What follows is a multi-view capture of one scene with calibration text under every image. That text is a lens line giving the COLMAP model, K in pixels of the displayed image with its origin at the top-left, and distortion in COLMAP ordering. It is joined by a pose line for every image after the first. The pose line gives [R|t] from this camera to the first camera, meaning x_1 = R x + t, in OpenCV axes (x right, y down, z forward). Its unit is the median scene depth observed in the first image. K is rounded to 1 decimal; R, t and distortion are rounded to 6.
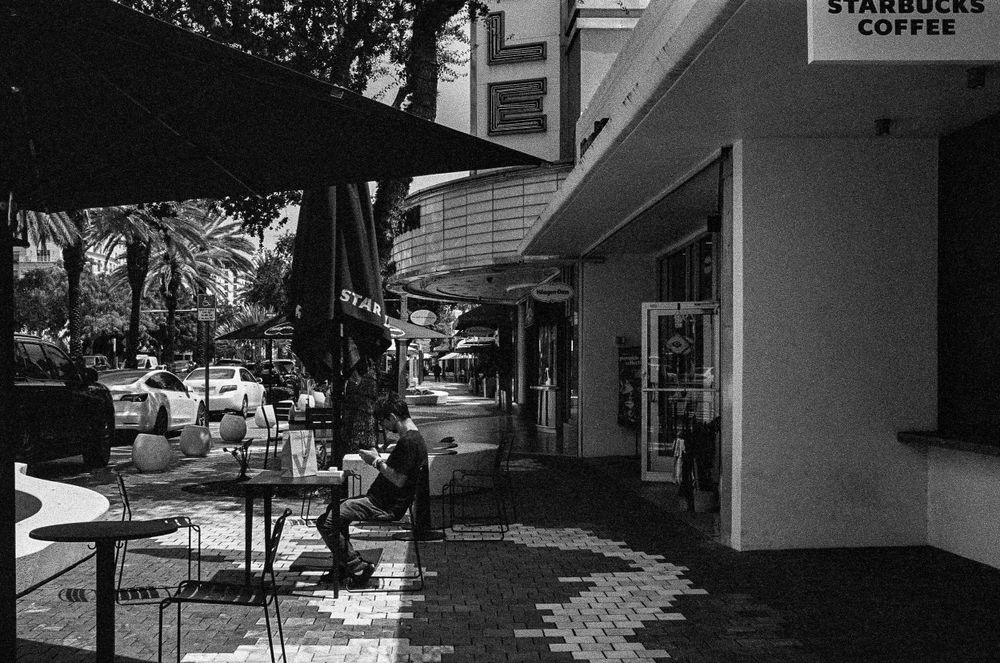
lens RADIAL K [[1197.5, 0, 500.0], [0, 1197.5, 331.5], [0, 0, 1]] dist [0.001166, 0.004478]
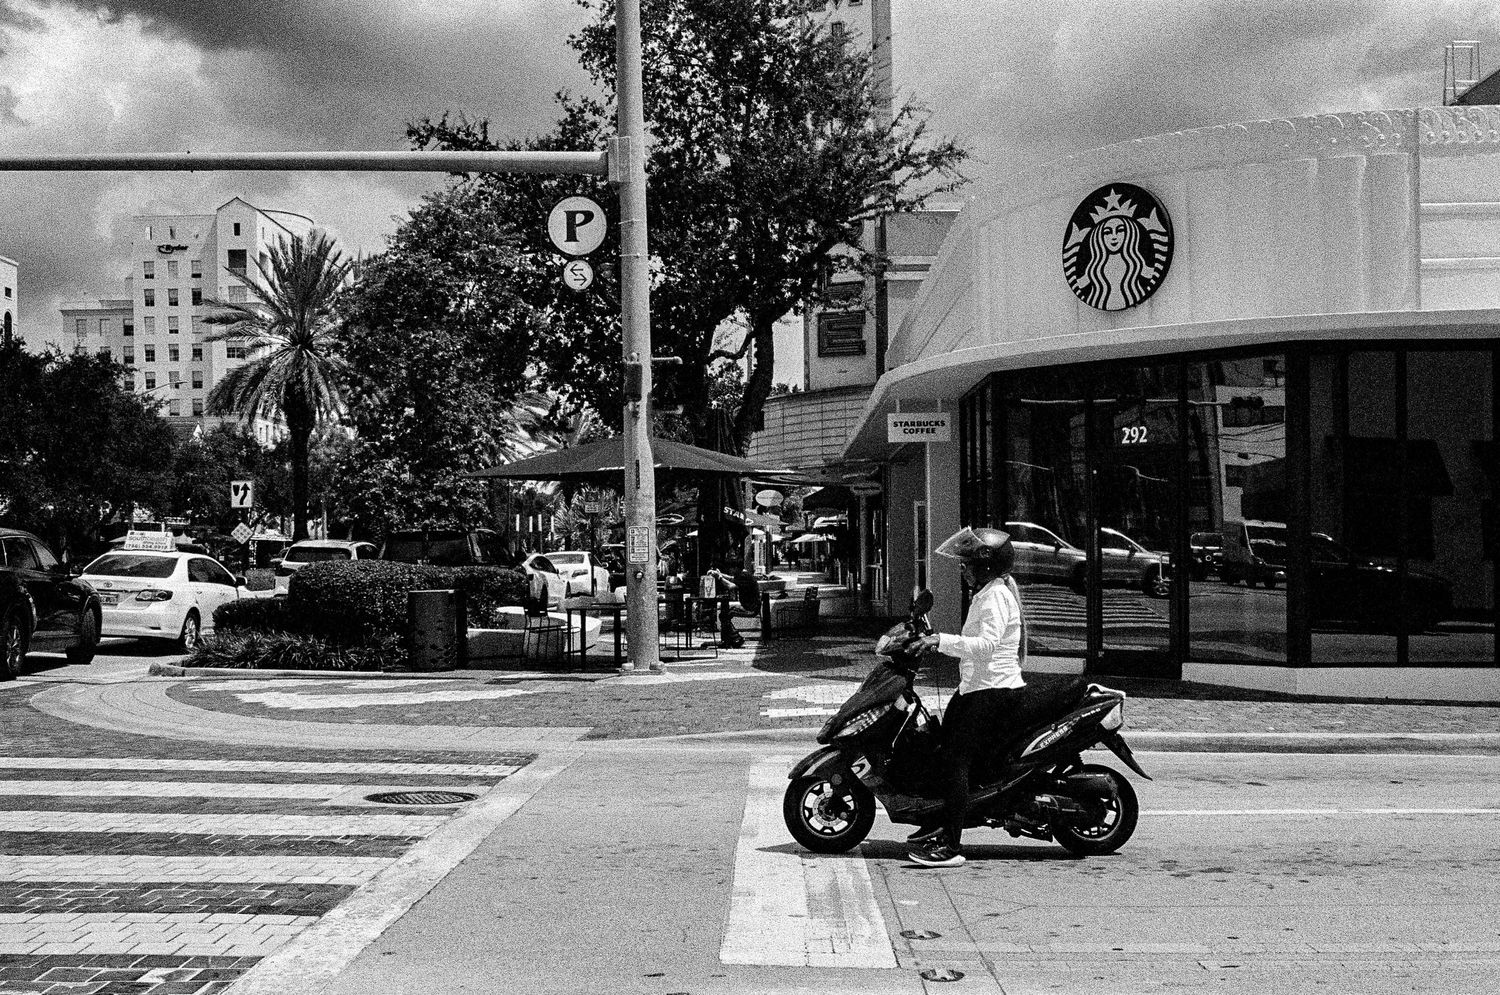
lens RADIAL K [[1962.8, 0, 750.0], [0, 1962.8, 497.5], [0, 0, 1]] dist [0.003710, 0.000213]
pose [[0.997015, -0.014333, -0.075863, 0.070392], [0.014361, 0.999897, -0.000169, -0.021739], [0.075857, -0.000921, 0.997118, -0.997840]]
